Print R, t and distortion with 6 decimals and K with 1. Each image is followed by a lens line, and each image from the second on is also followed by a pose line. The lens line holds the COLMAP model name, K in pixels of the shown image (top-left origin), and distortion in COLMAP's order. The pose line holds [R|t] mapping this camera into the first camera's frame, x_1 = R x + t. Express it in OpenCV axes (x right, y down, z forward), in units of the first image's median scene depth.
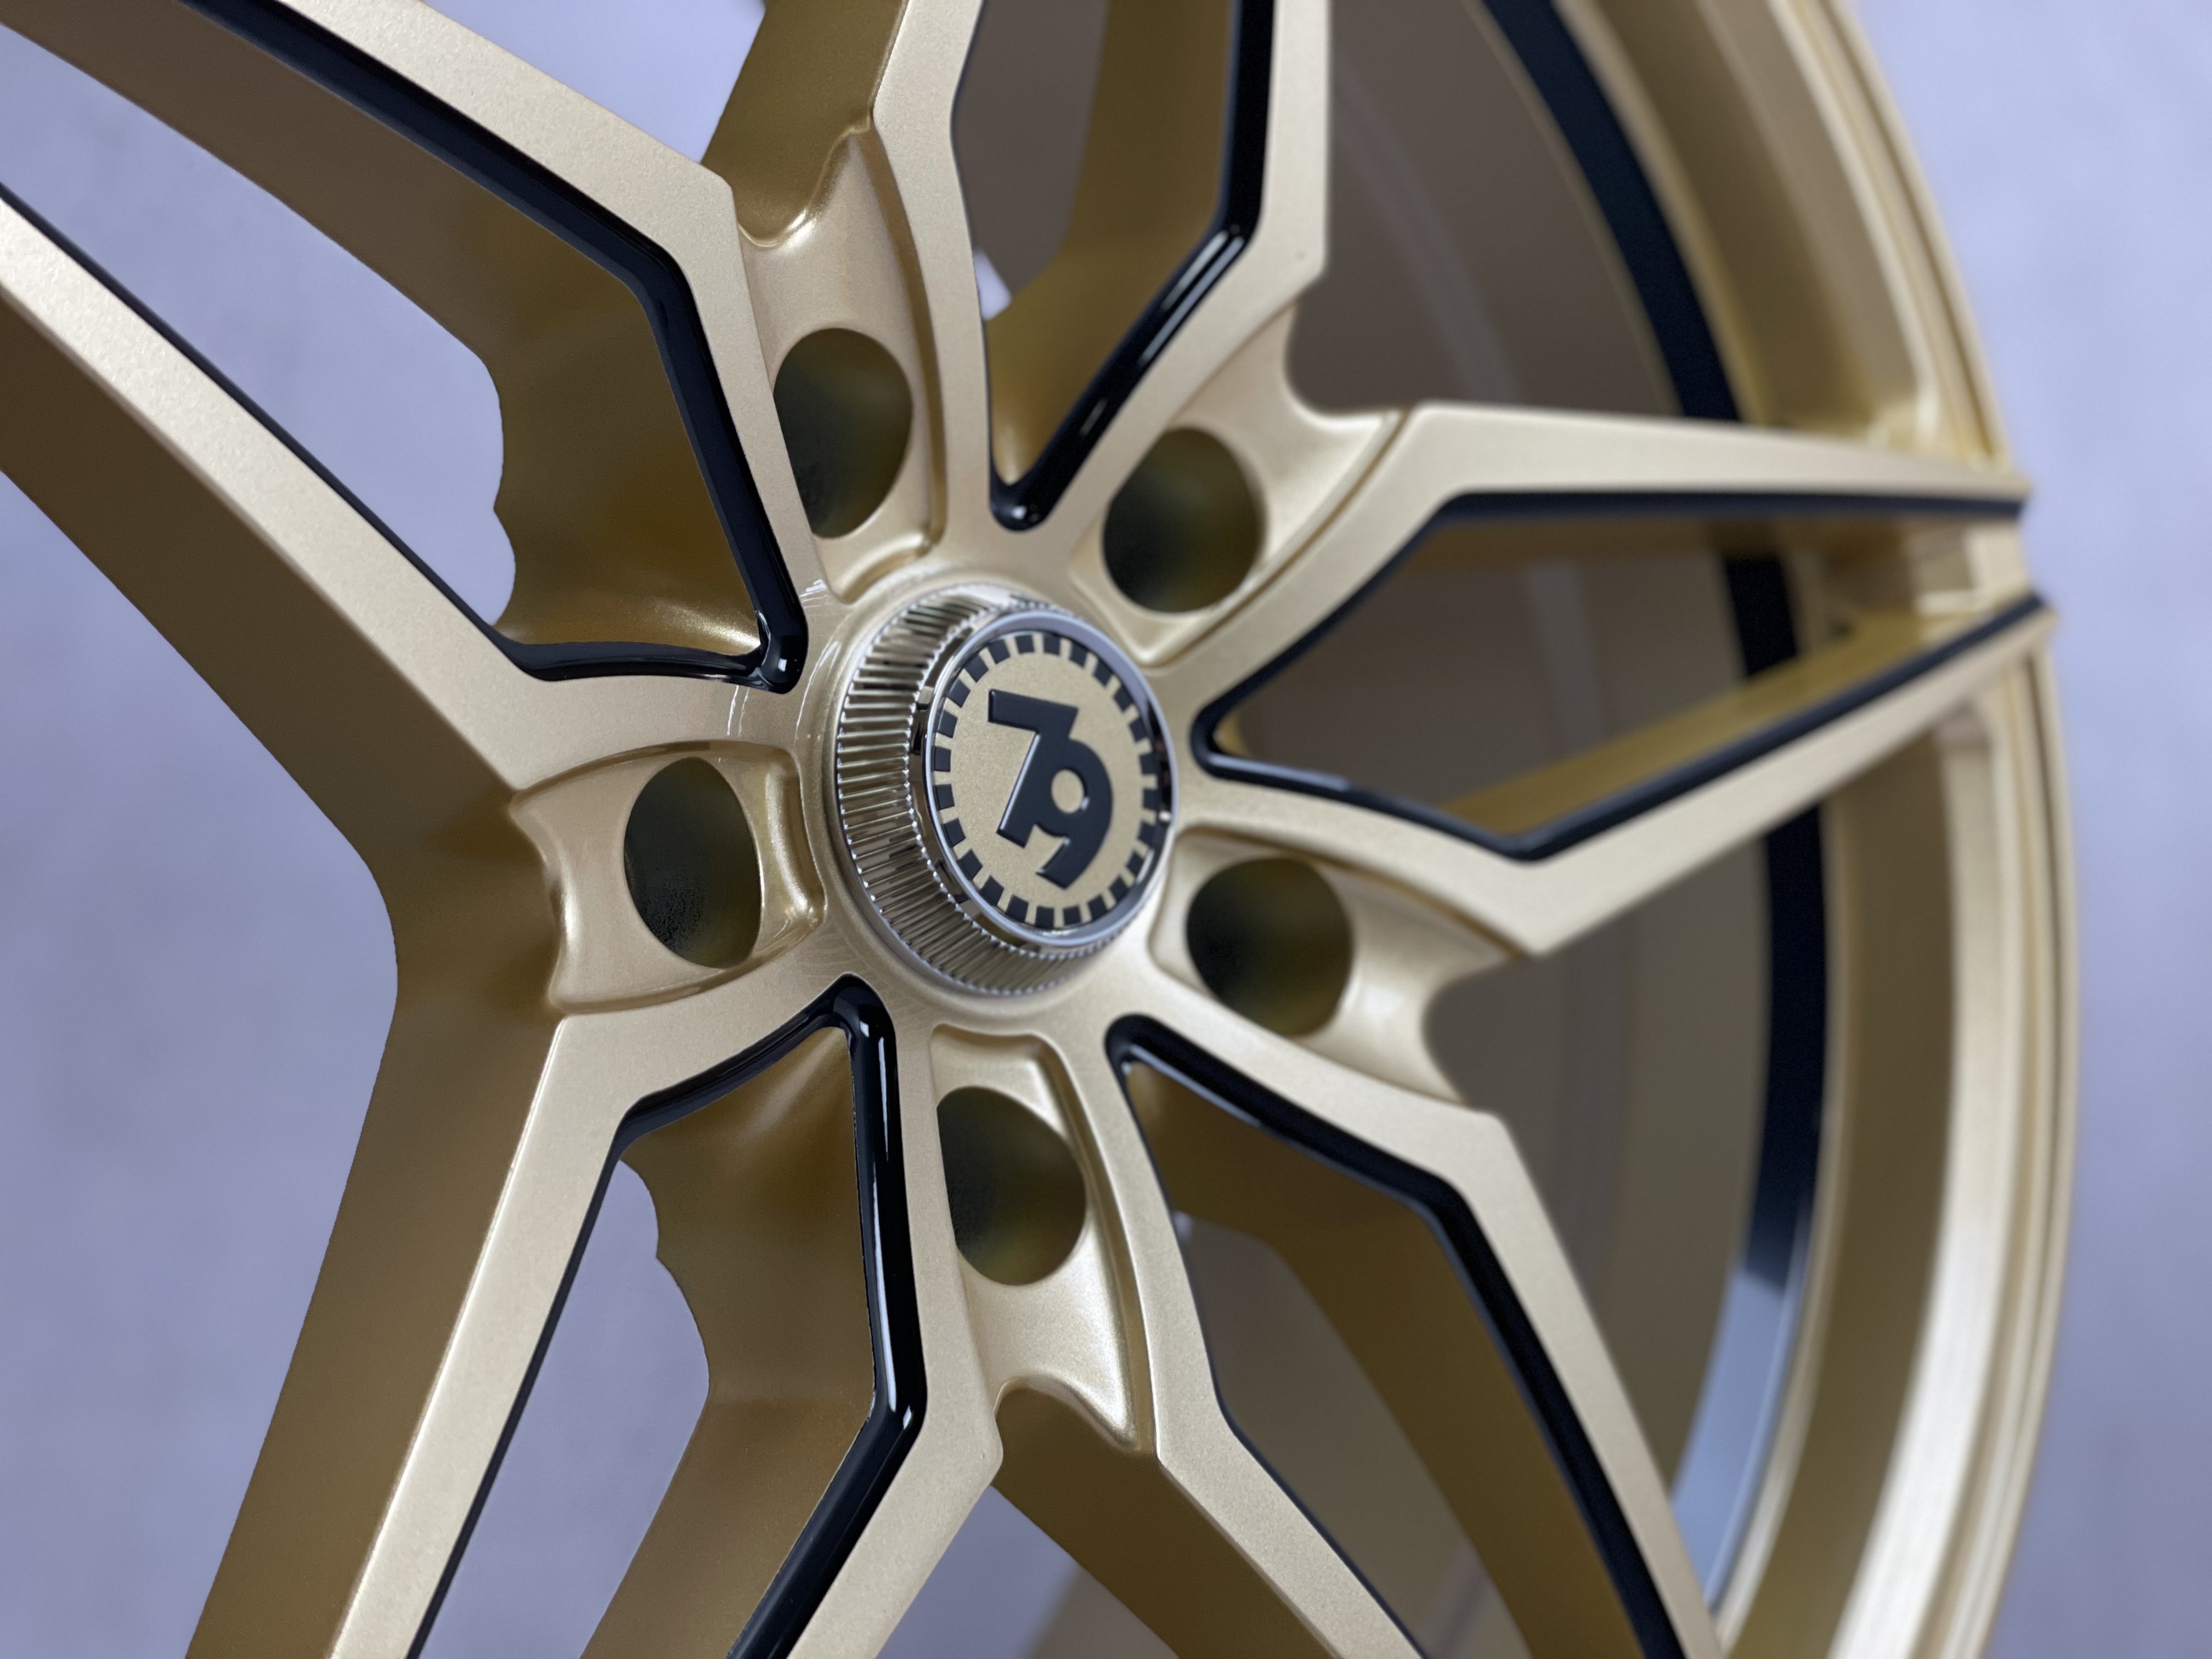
lens RADIAL K [[3359.4, 0, 1106.0], [0, 3359.4, 829.5], [0, 0, 1]] dist [0.203572, -0.645196]
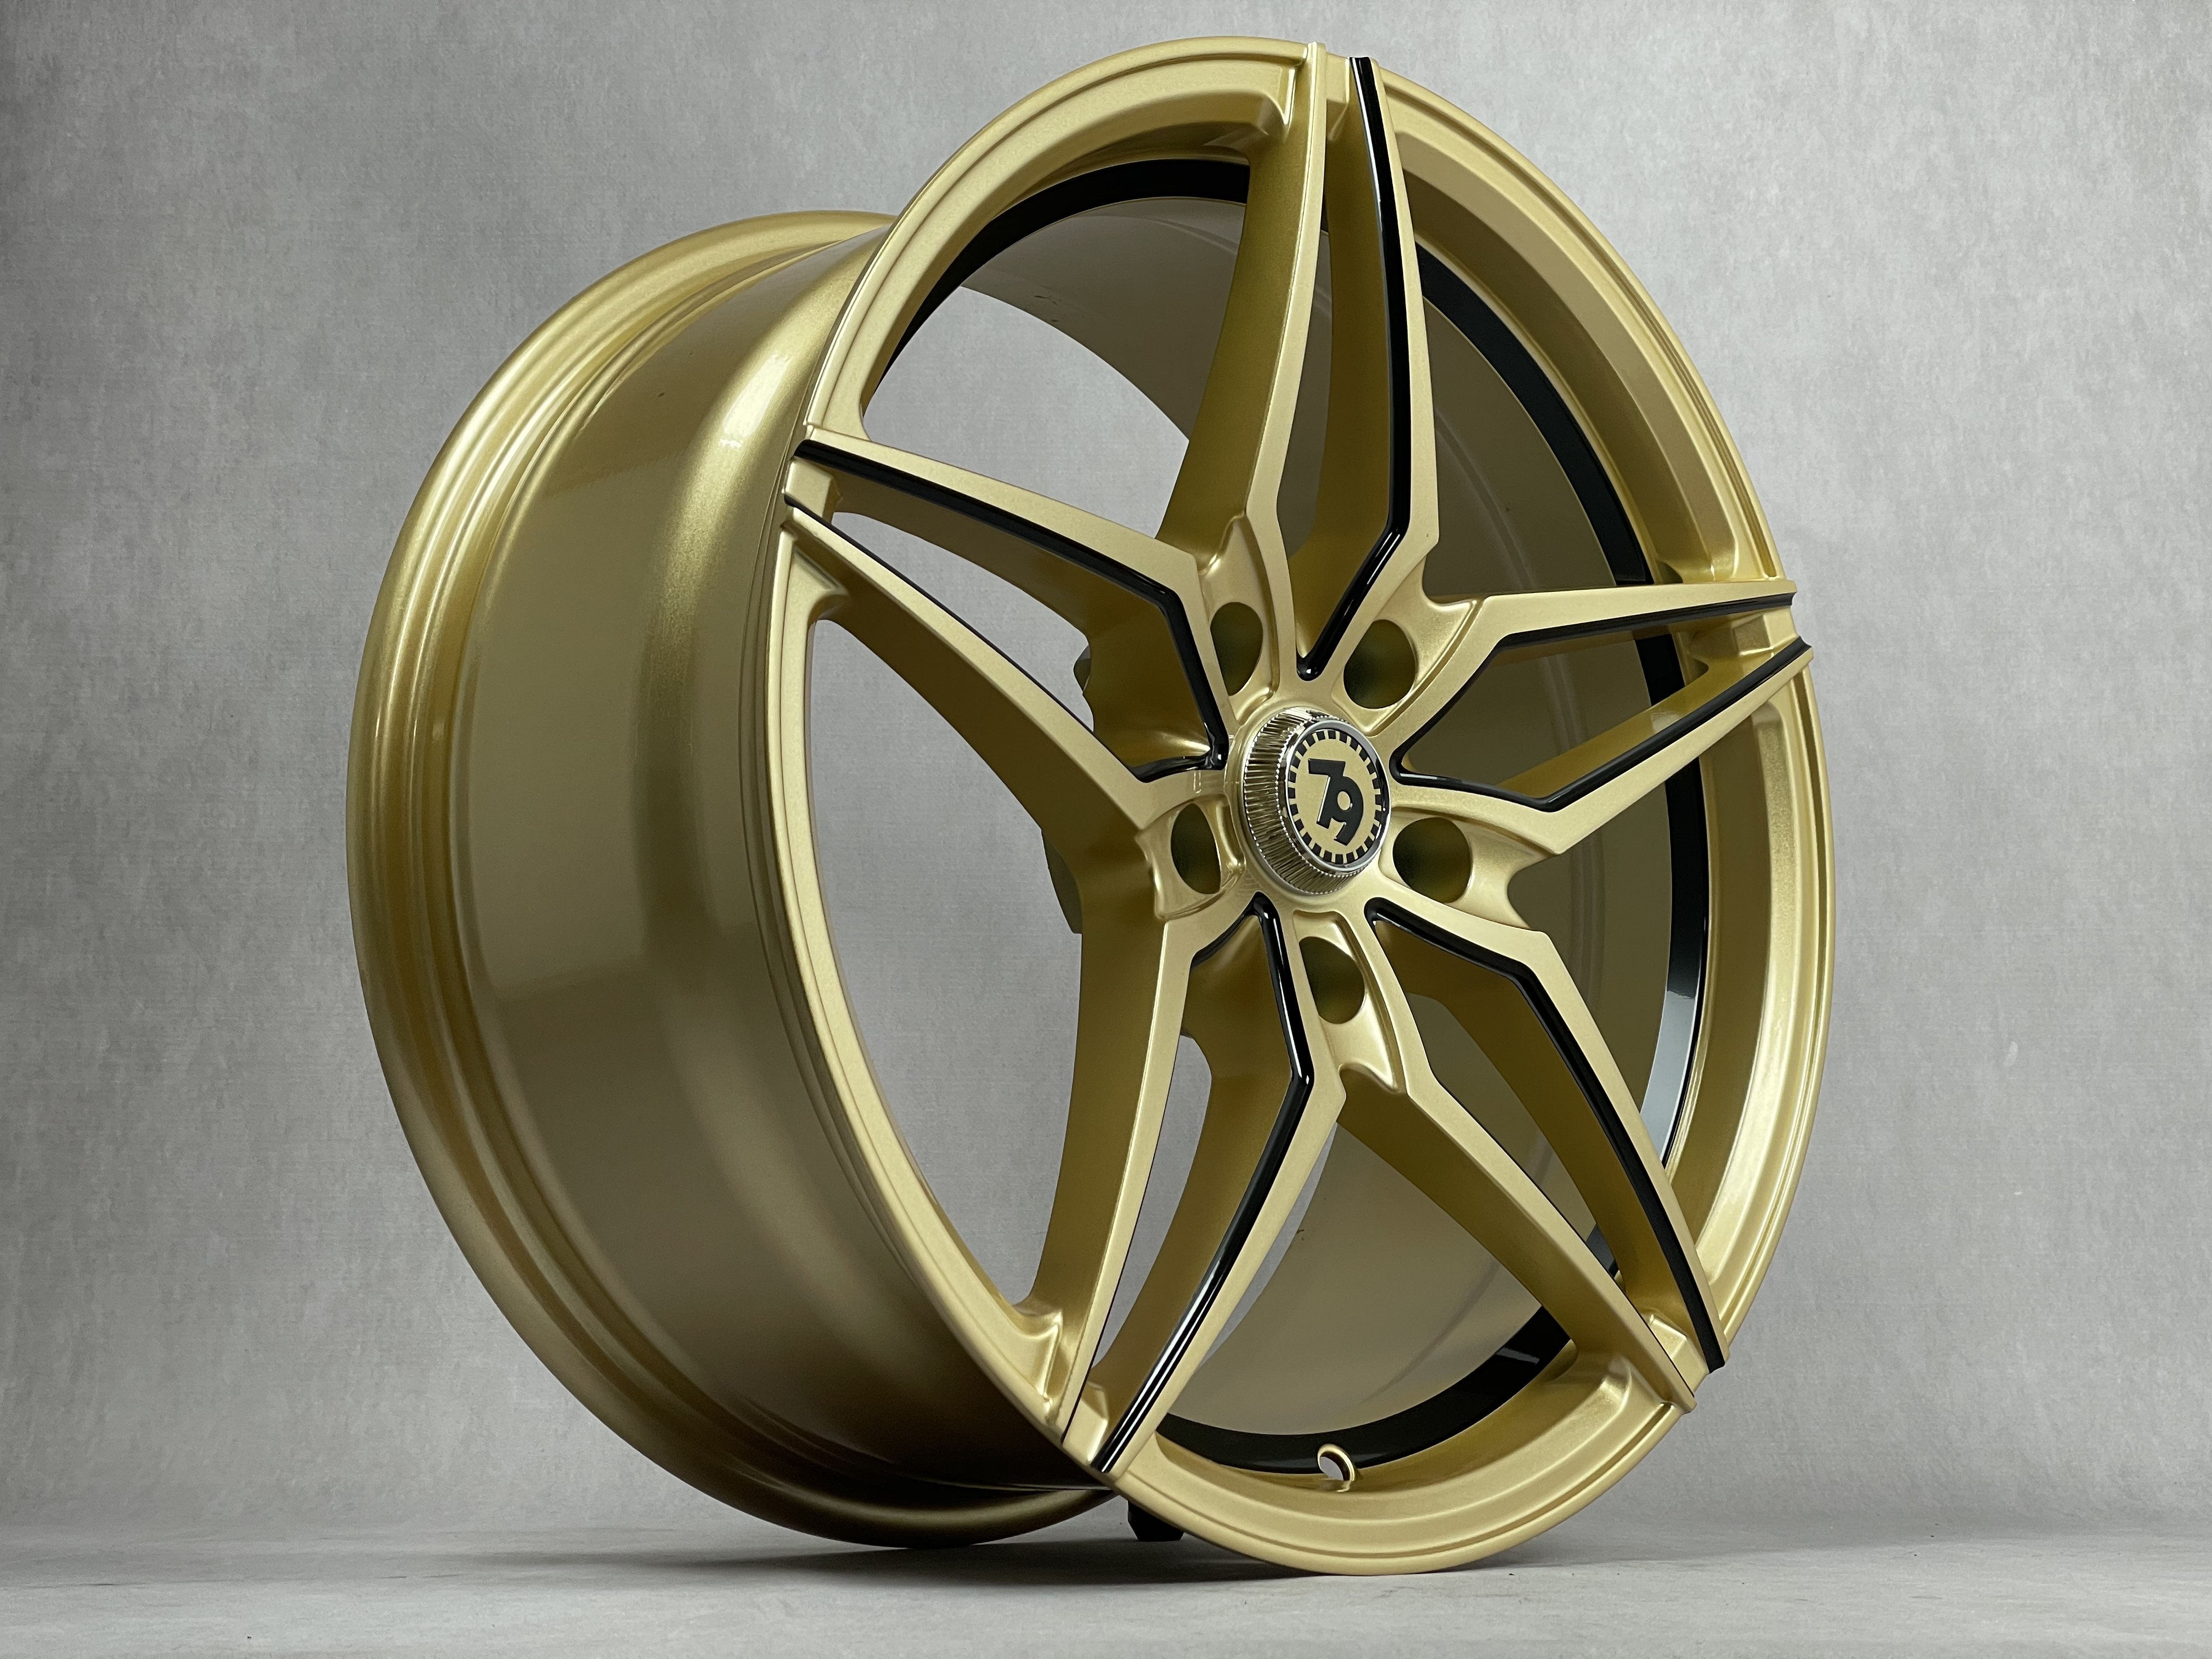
lens RADIAL K [[3359.4, 0, 1106.0], [0, 3359.4, 829.5], [0, 0, 1]] dist [0.203572, -0.645196]
pose [[0.997523, -0.069946, 0.007458, -0.182778], [0.069467, 0.996230, 0.051960, -0.116612], [-0.011064, -0.051314, 0.998621, -1.187040]]
